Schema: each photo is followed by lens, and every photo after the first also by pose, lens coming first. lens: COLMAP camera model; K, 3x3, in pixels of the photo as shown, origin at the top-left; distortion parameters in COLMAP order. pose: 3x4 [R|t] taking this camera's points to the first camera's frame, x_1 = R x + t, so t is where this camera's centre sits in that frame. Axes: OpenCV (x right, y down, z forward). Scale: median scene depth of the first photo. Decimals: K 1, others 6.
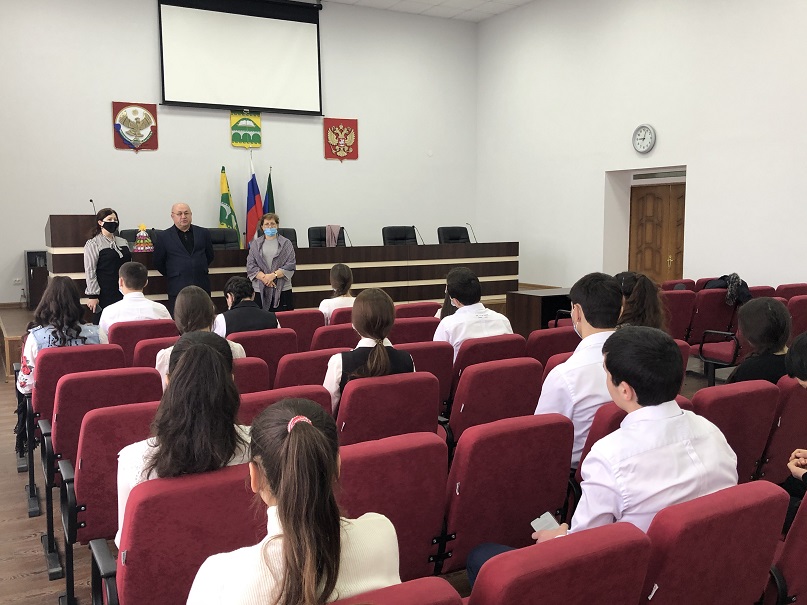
lens RADIAL K [[741.6, 0, 401.3], [0, 741.6, 309.1], [0, 0, 1]] dist [0.030397, 0.000000]
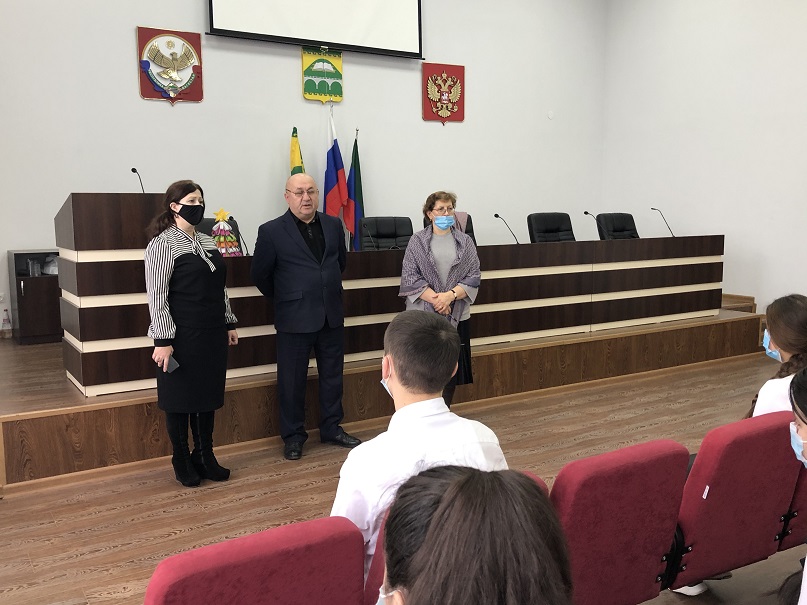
lens RADIAL K [[741.6, 0, 396.2], [0, 741.6, 308.5], [0, 0, 1]] dist [0.030397, 0.000000]
pose [[0.998602, -0.007479, 0.052319, -0.188505], [0.006710, 0.999867, 0.014858, -0.033649], [-0.052423, -0.014486, 0.998520, 0.310166]]
